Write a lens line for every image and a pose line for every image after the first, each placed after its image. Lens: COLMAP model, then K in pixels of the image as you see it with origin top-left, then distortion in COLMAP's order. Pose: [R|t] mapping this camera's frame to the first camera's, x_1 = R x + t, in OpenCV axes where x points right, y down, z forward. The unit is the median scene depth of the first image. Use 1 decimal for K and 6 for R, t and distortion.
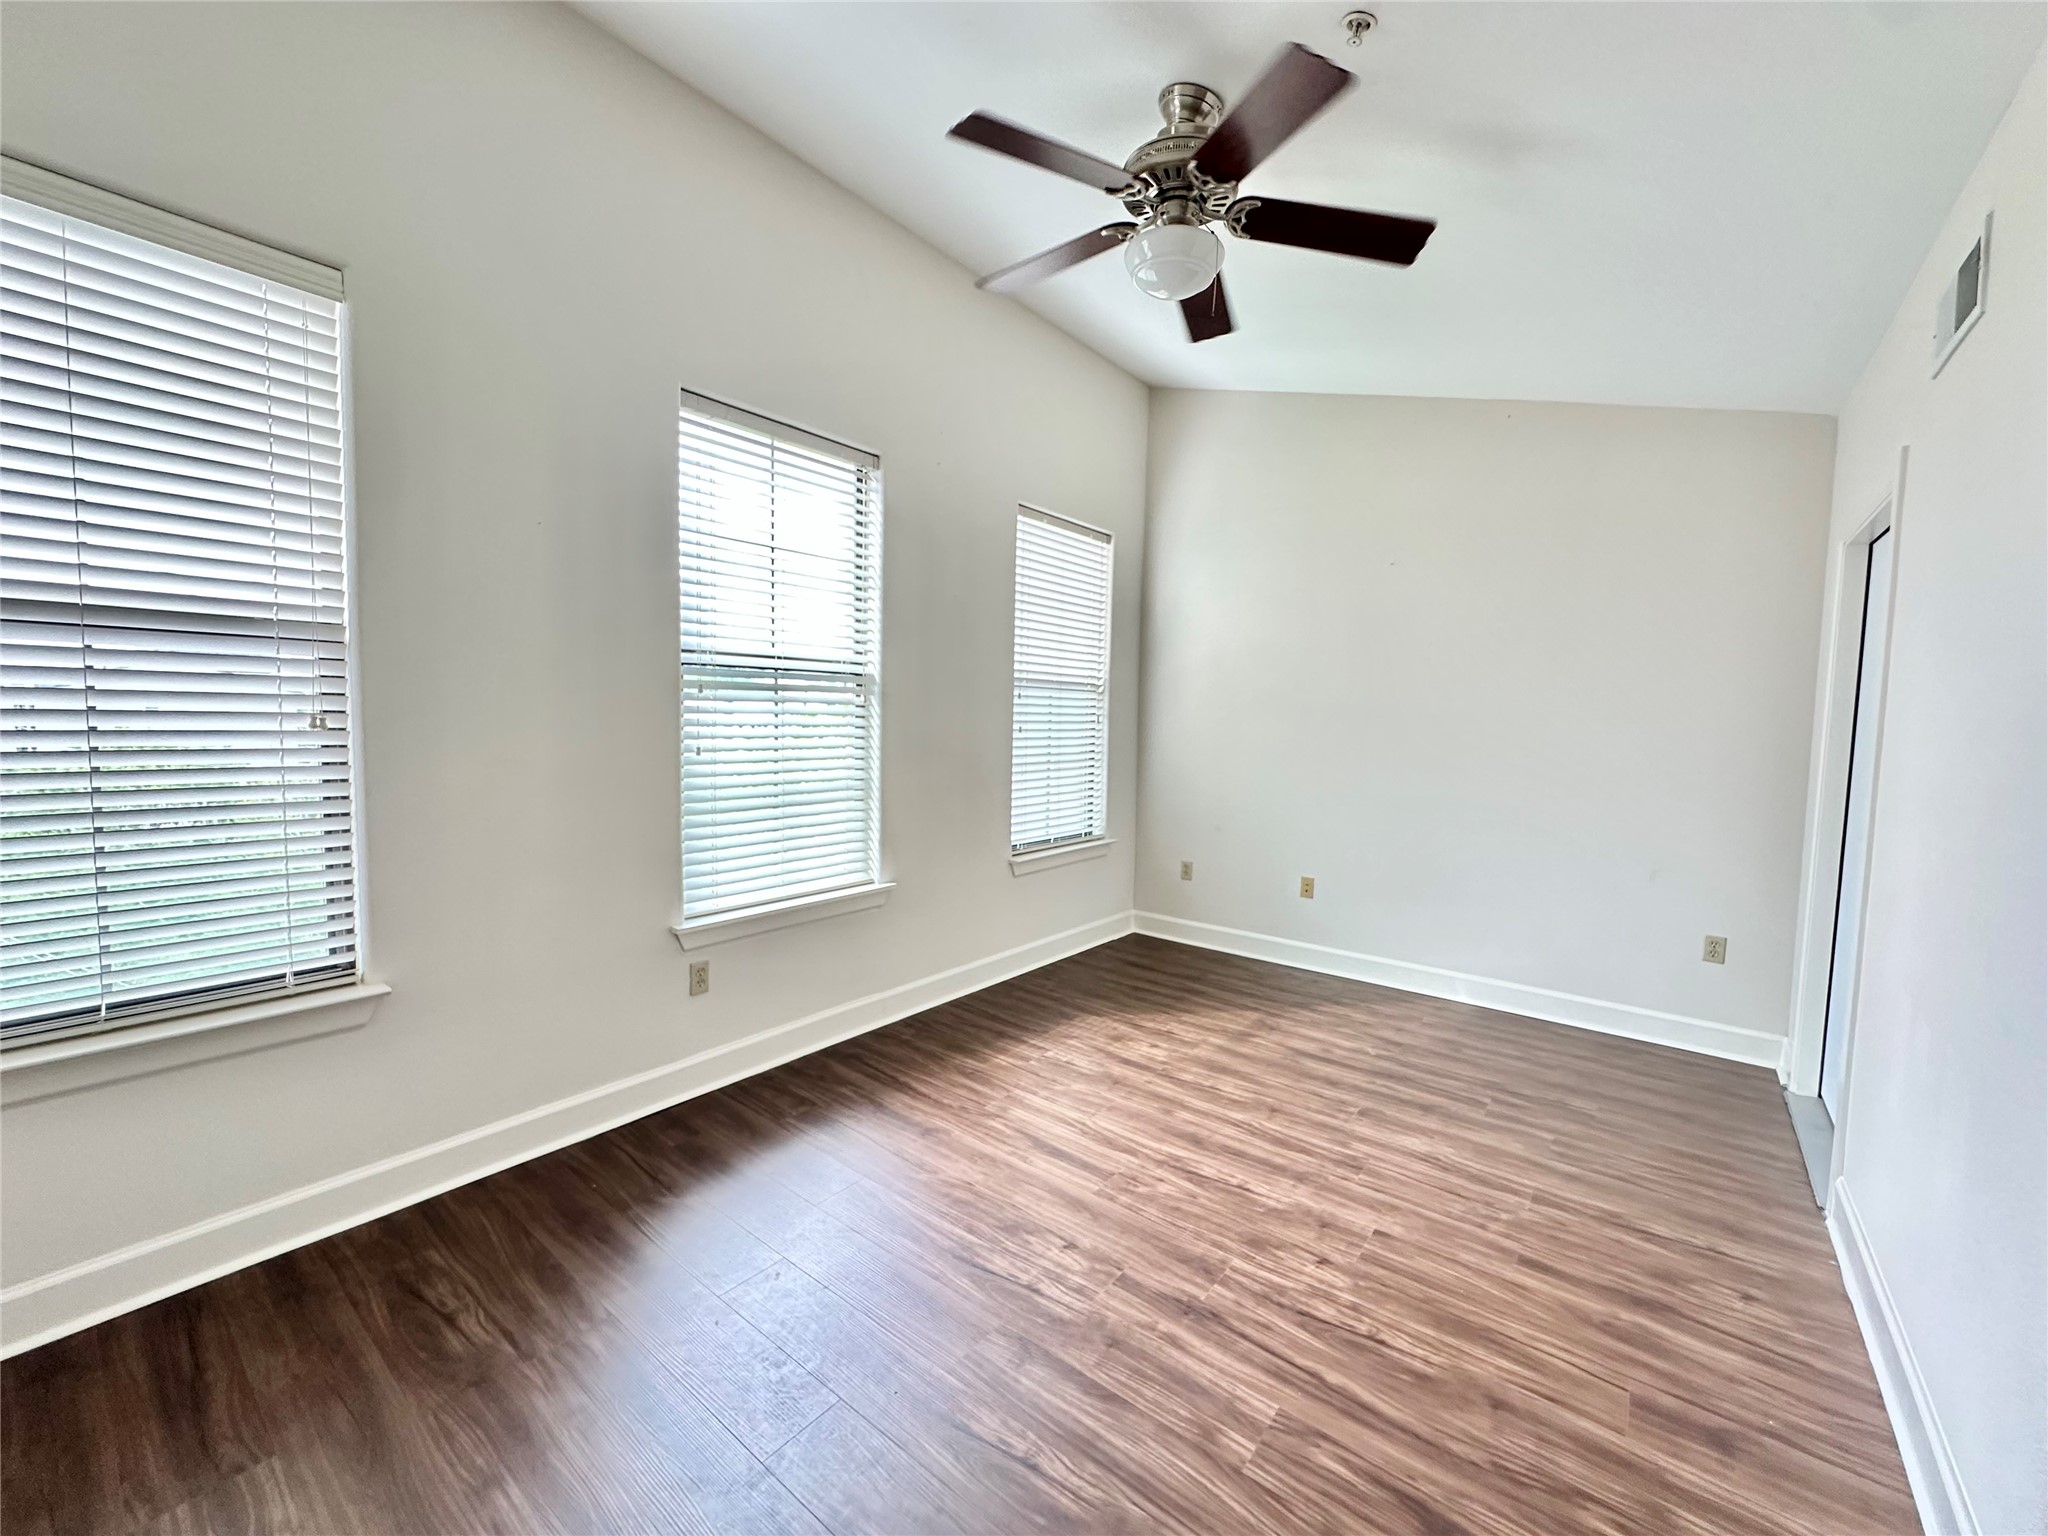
lens RADIAL K [[814.6, 0, 1017.0], [0, 814.6, 764.9], [0, 0, 1]] dist [-0.002209, -0.000144]
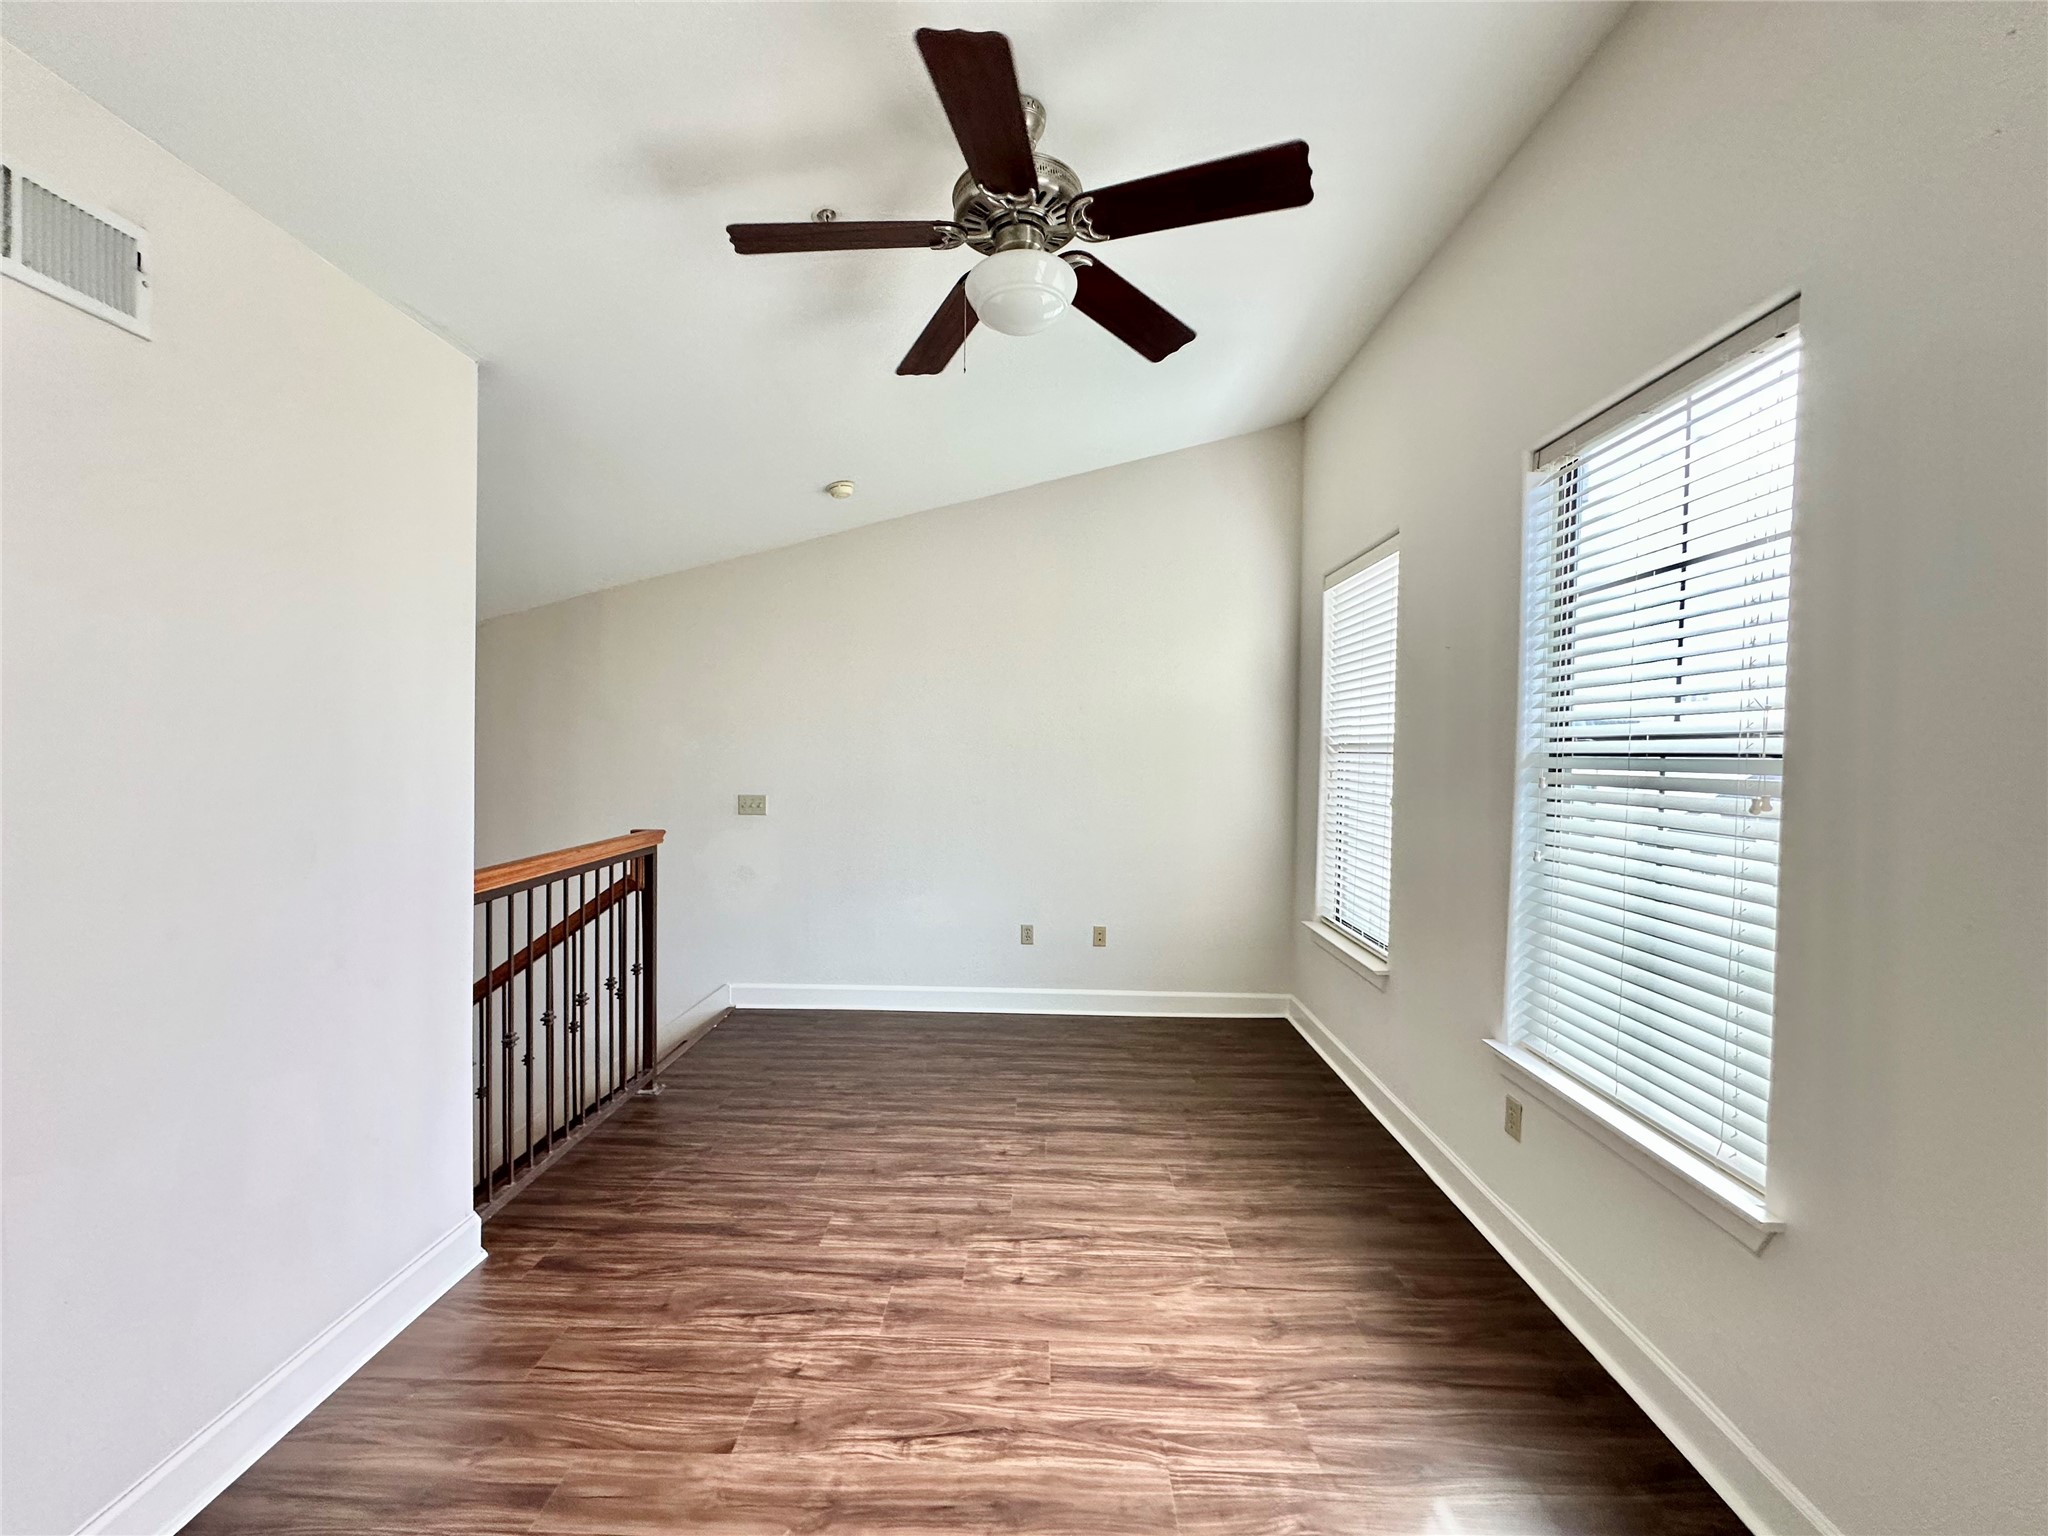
lens RADIAL K [[814.6, 0, 1024.0], [0, 814.6, 773.1], [0, 0, 1]] dist [-0.002209, -0.000144]
pose [[-0.793629, -0.021093, -0.608036, 0.773094], [-0.073101, 0.995465, 0.060880, -0.160573], [0.603994, 0.092765, -0.791572, 1.892681]]
